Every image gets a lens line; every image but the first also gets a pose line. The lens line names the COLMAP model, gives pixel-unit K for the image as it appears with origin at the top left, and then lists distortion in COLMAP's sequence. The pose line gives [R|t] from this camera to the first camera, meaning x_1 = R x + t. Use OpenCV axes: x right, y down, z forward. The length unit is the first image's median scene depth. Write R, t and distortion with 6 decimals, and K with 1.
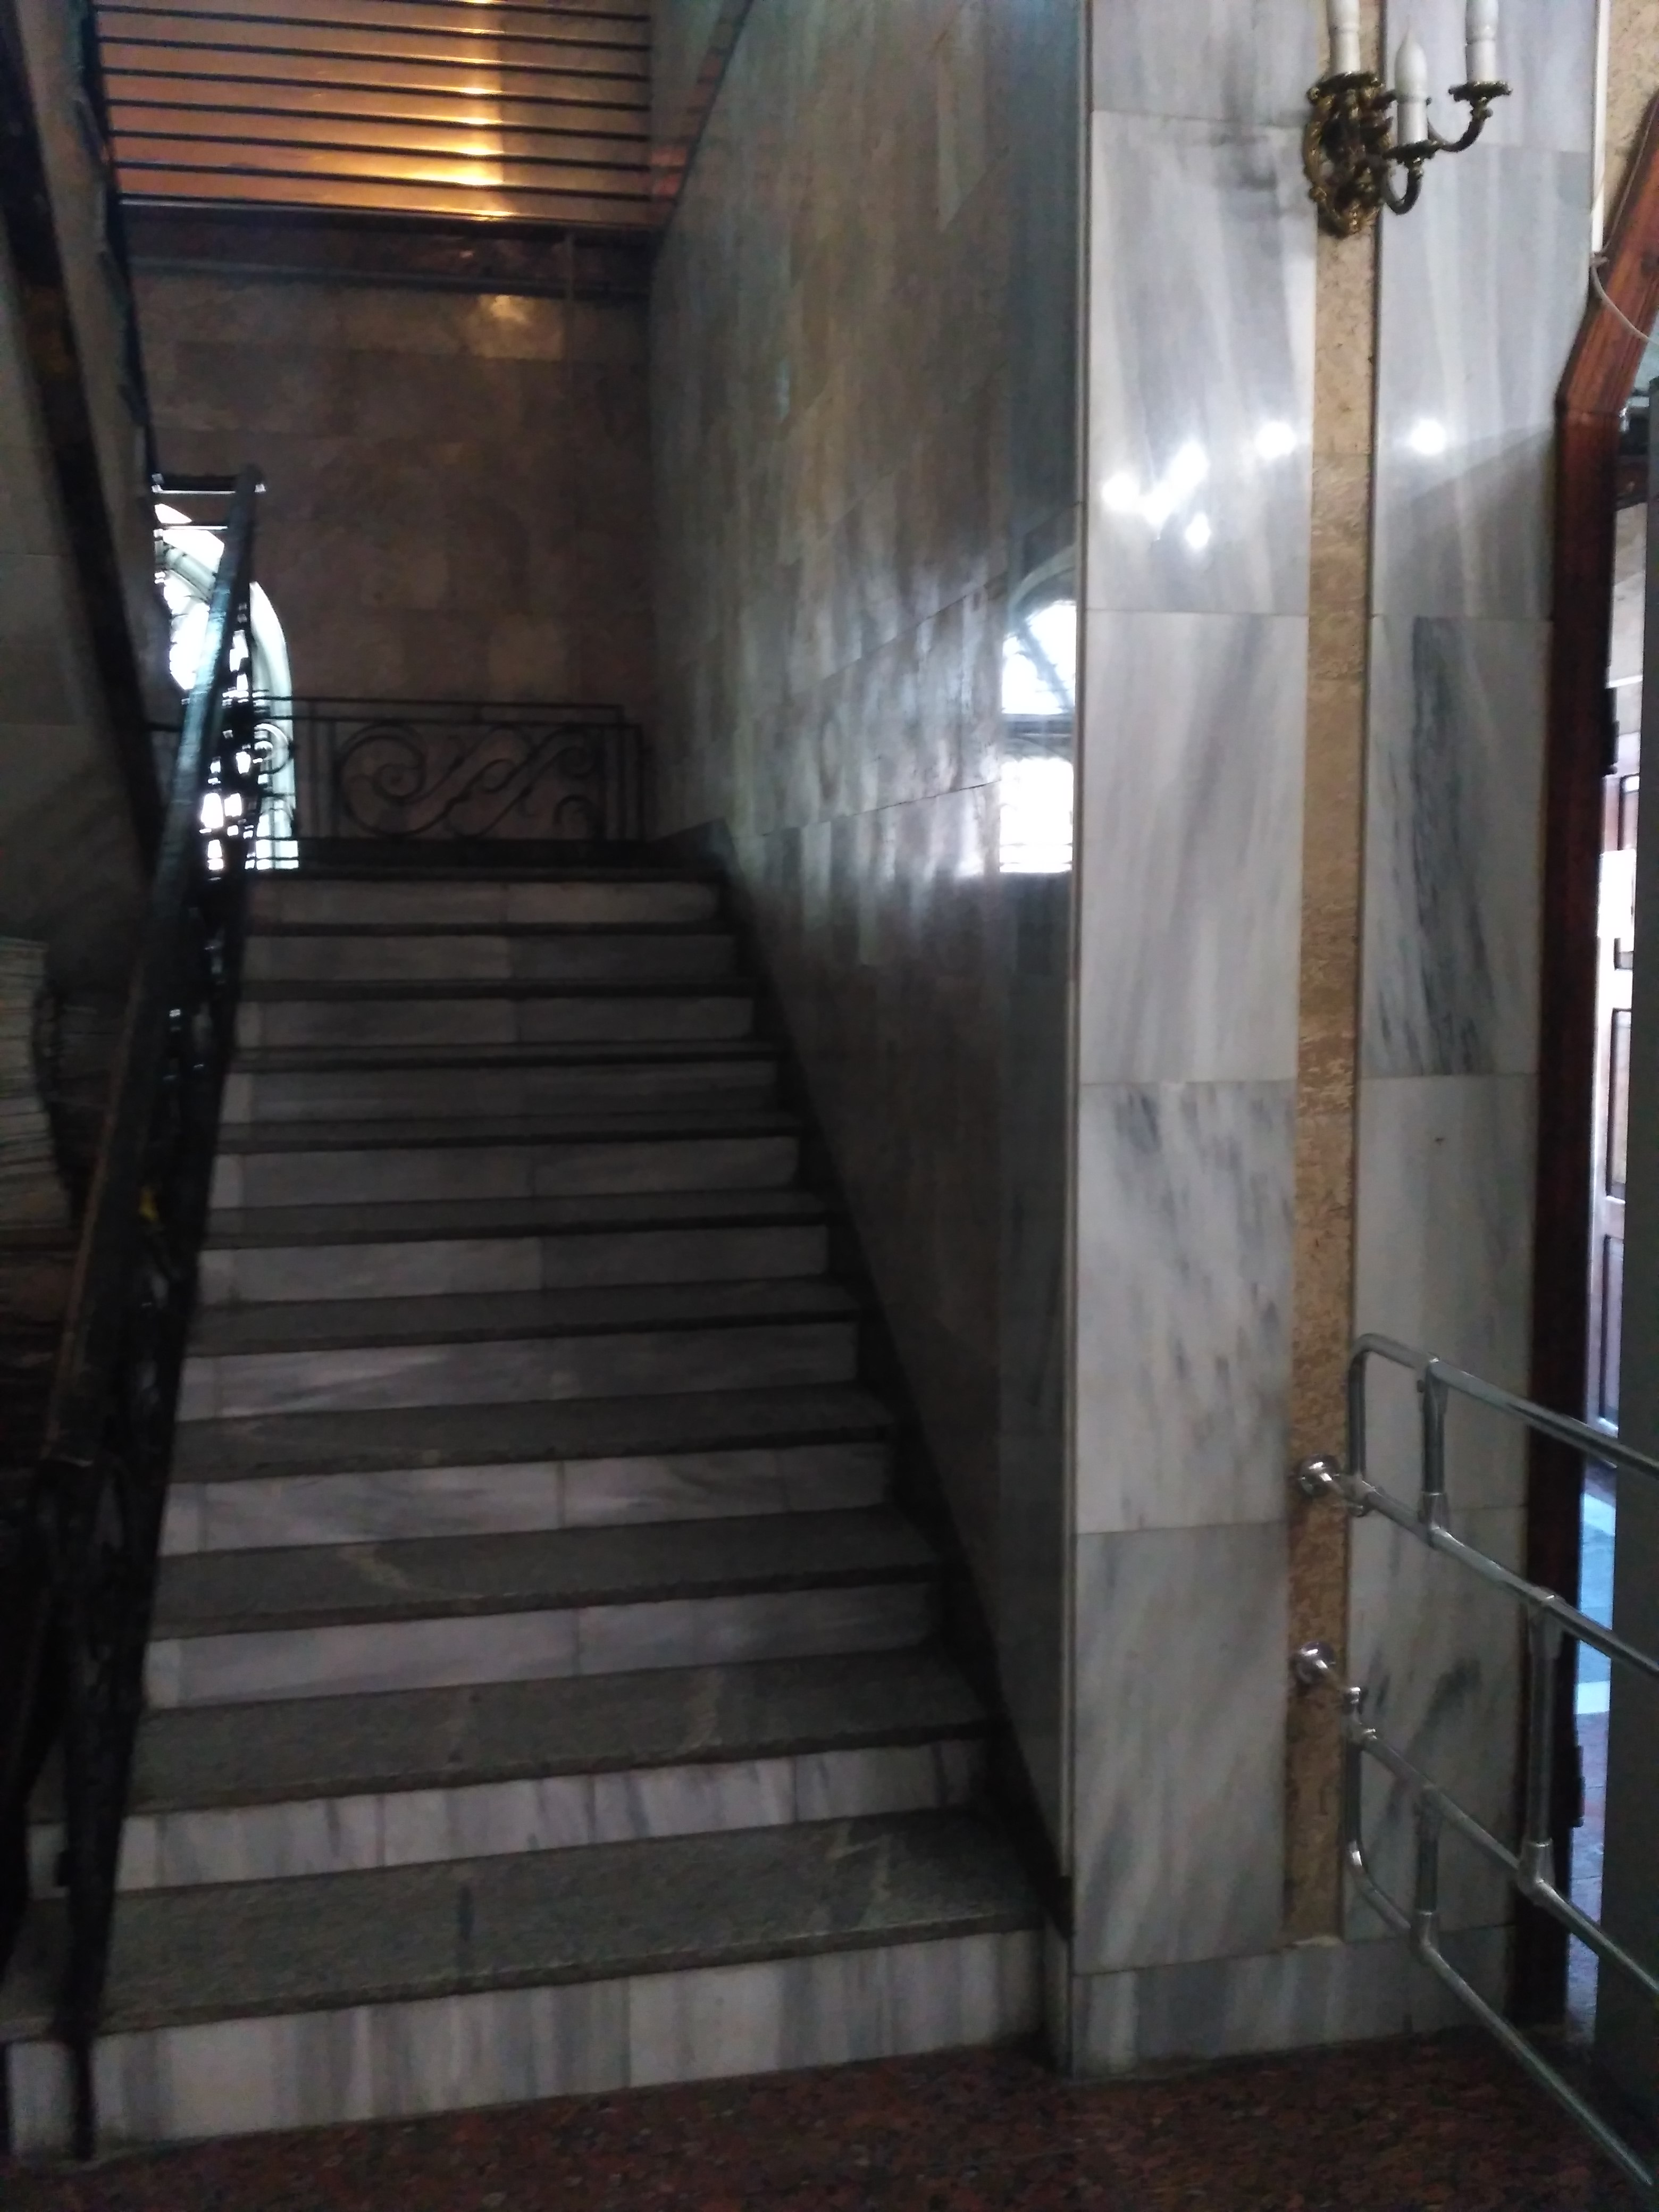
lens RADIAL K [[1964.2, 0, 829.1], [0, 1964.2, 1105.4], [0, 0, 1]] dist [-0.014731, -0.013371]
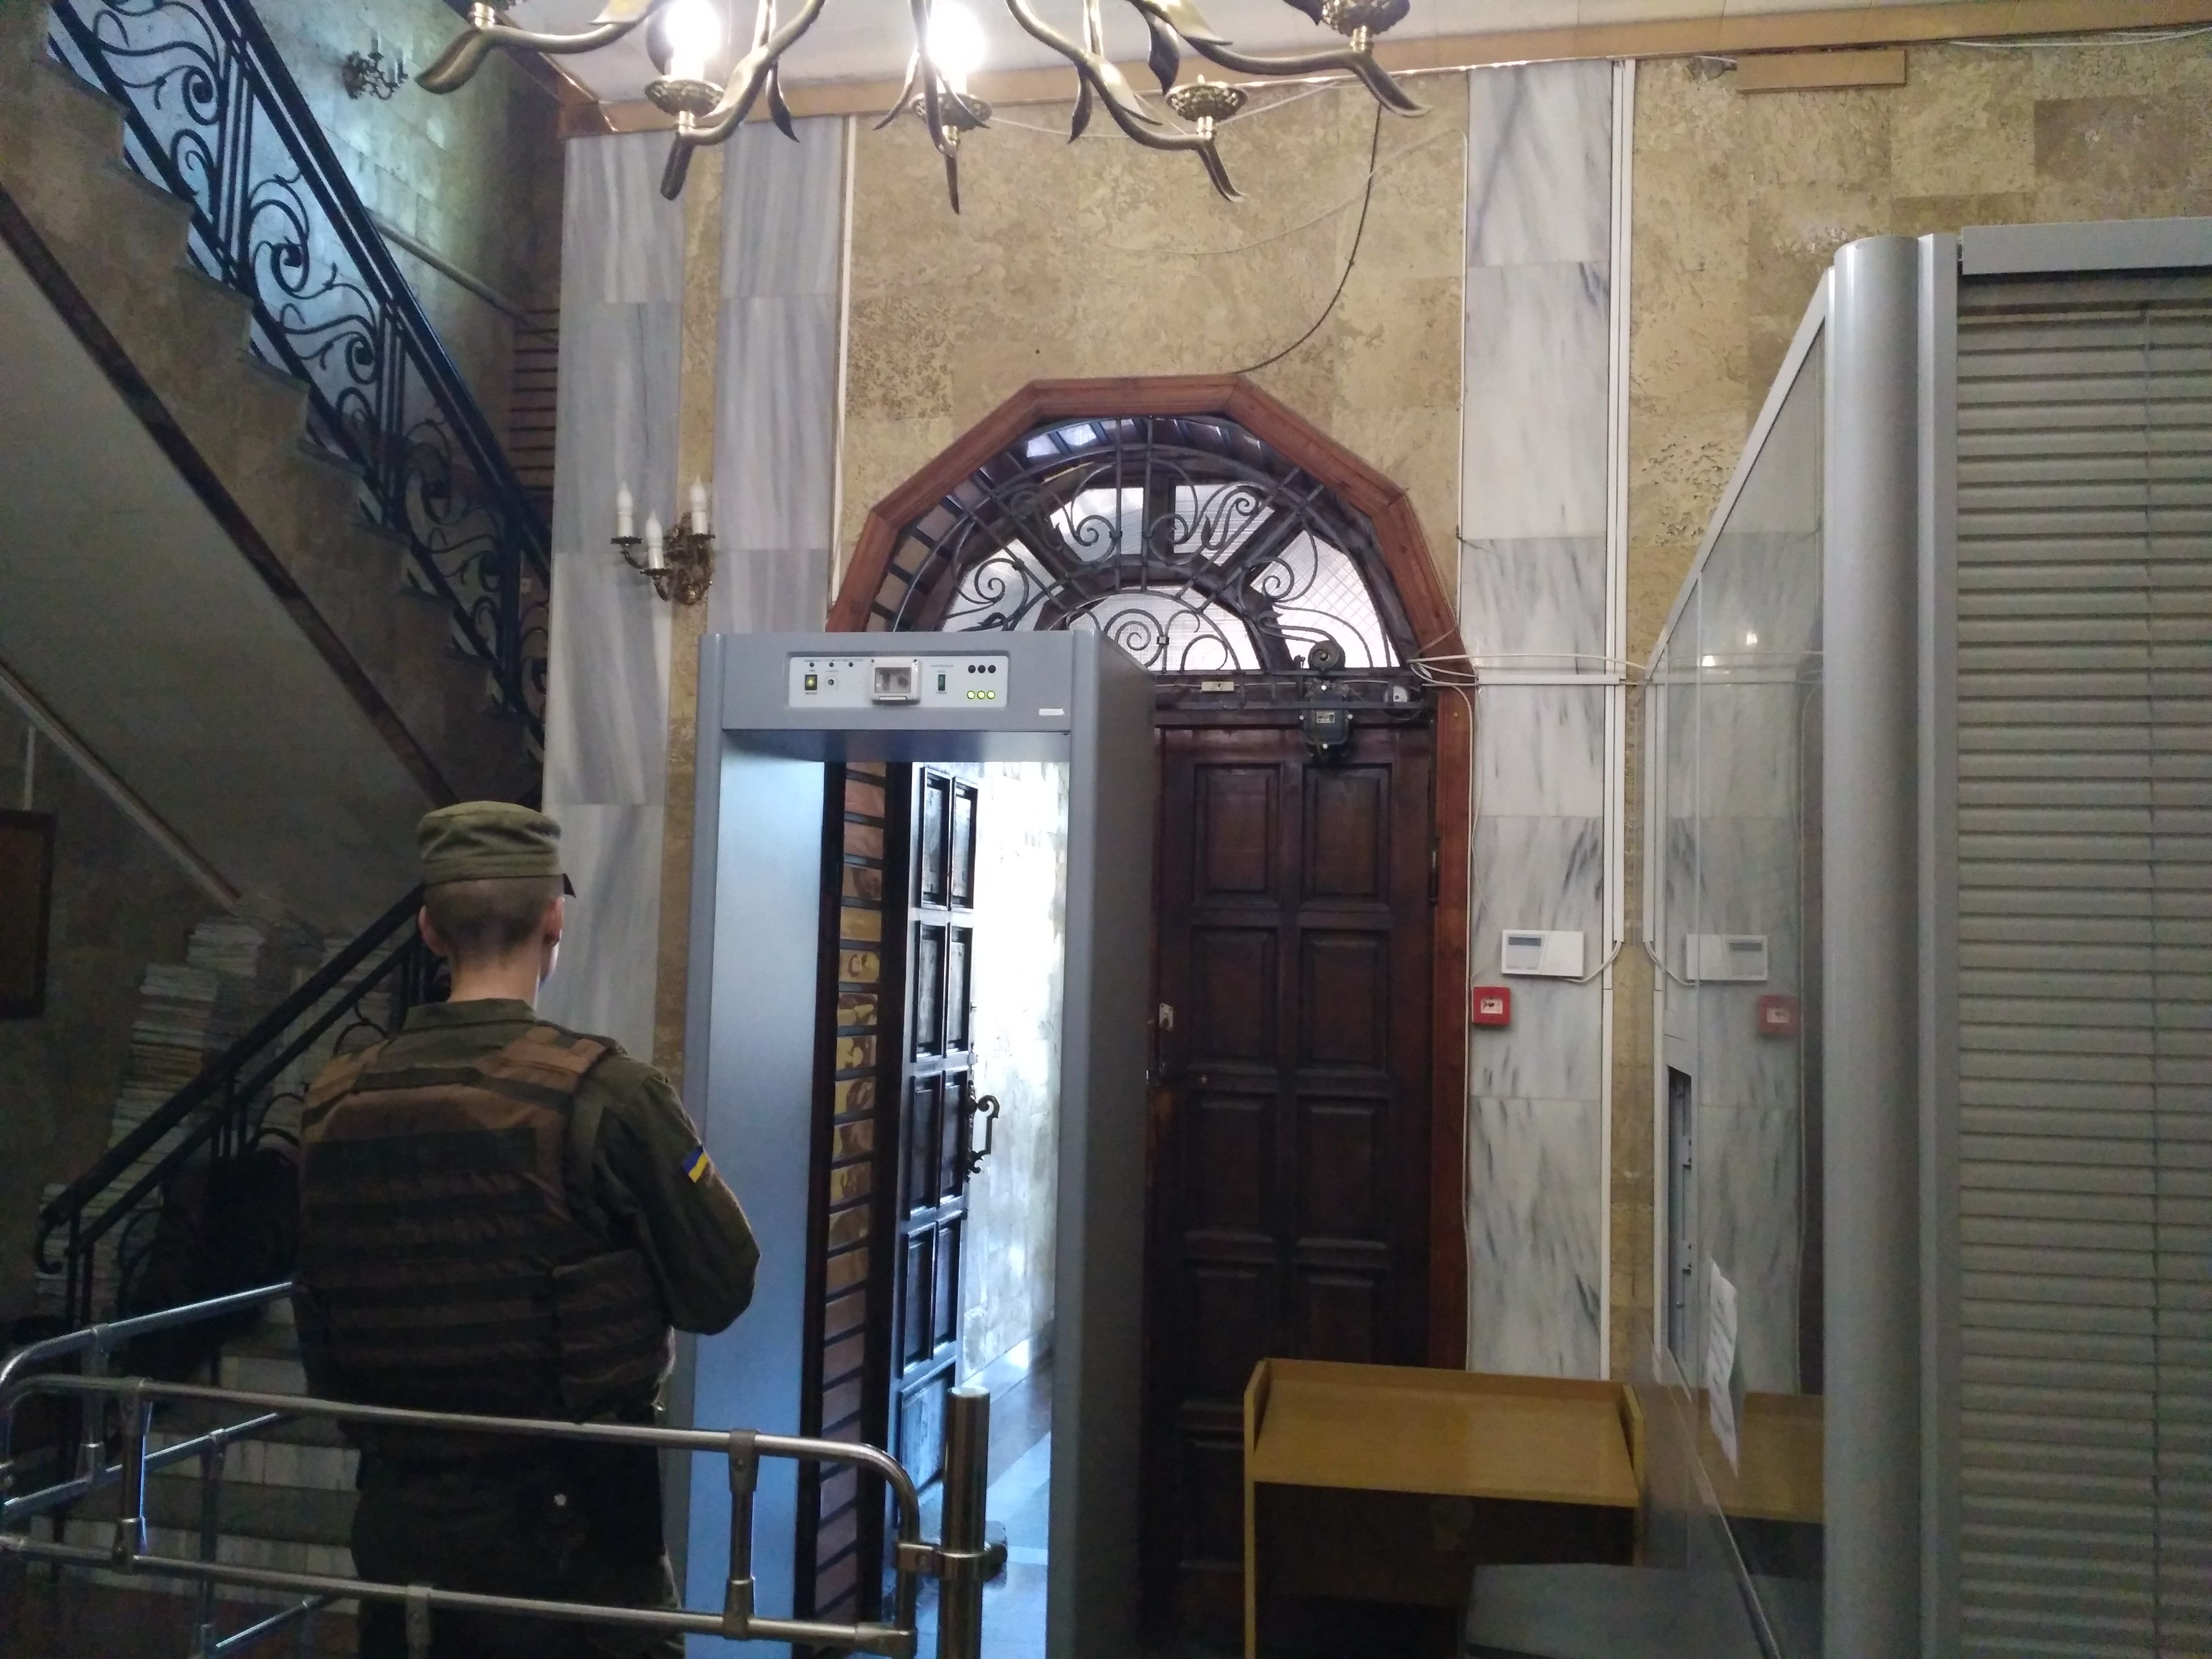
lens RADIAL K [[1964.2, 0, 1106.4], [0, 1964.2, 830.2], [0, 0, 1]] dist [-0.014731, -0.013371]
pose [[0.919107, 0.003740, -0.393990, 1.327769], [-0.072148, 0.984645, -0.158961, 0.031271], [0.387346, 0.174527, 0.905264, -0.478275]]
